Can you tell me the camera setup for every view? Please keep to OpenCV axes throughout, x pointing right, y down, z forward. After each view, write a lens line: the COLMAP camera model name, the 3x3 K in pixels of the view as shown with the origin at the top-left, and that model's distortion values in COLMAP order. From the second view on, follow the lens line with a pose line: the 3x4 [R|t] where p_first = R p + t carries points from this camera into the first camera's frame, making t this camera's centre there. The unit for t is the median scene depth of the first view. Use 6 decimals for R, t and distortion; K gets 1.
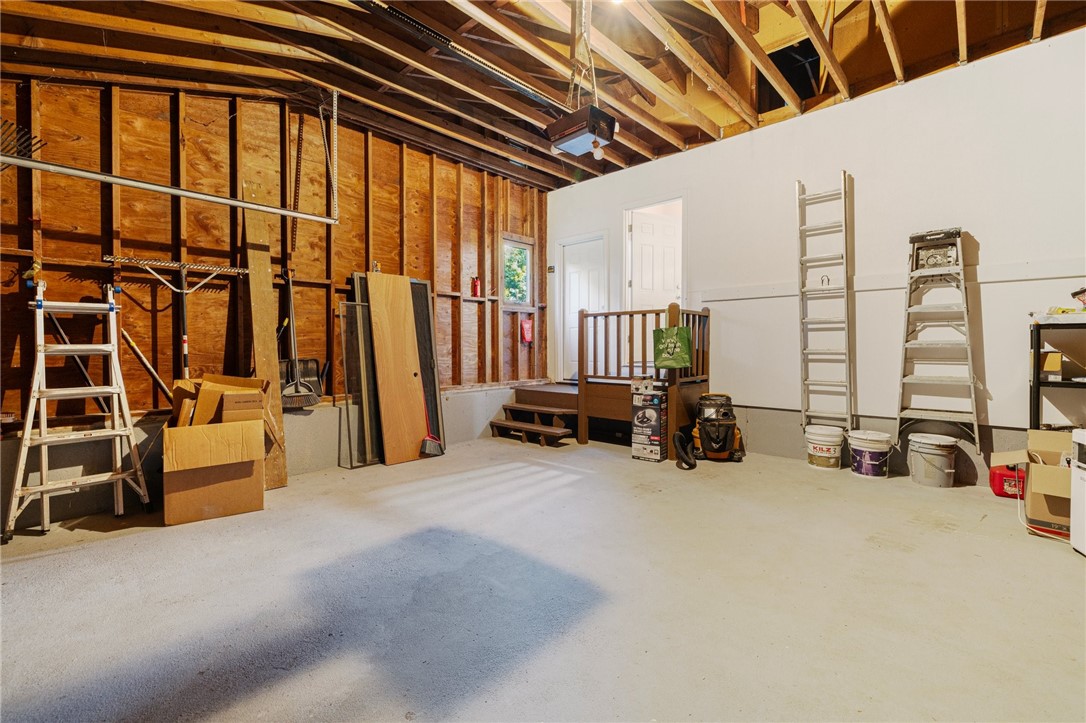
lens RADIAL K [[463.9, 0, 538.4], [0, 463.9, 356.5], [0, 0, 1]] dist [-0.000665, 0.000569]
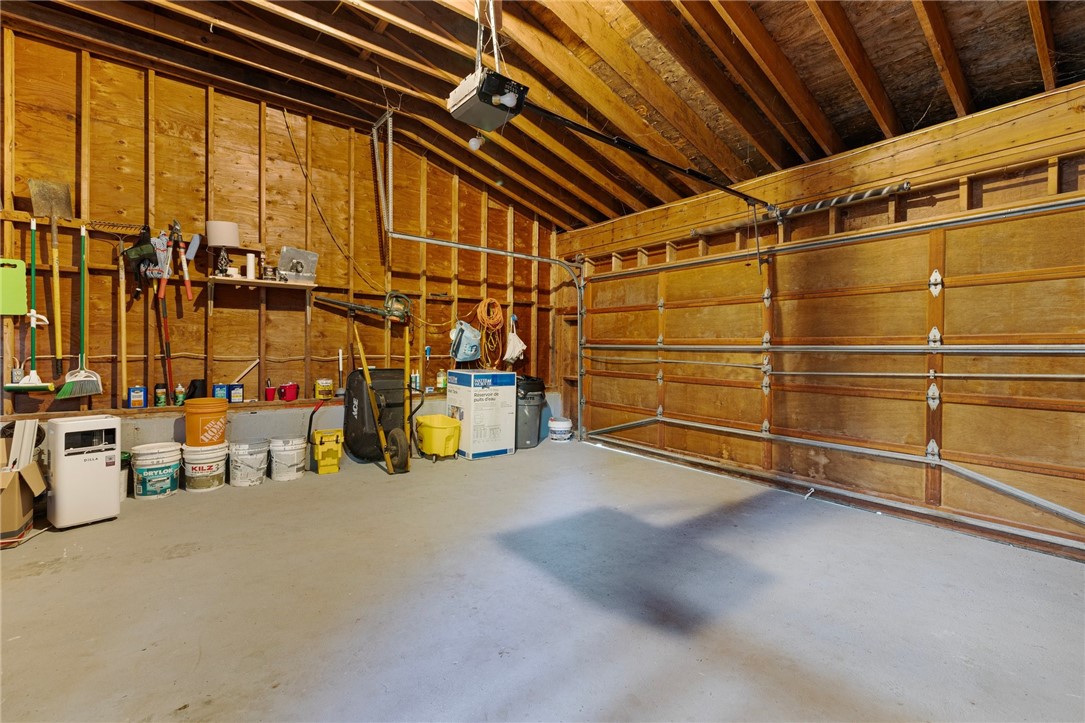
lens RADIAL K [[463.5, 0, 537.9], [0, 463.5, 356.5], [0, 0, 1]] dist [-0.000665, 0.000569]
pose [[-0.987160, -0.008264, 0.159520, -0.145136], [-0.002554, 0.999350, 0.035967, -0.044265], [-0.159713, 0.035098, -0.986539, 1.864703]]
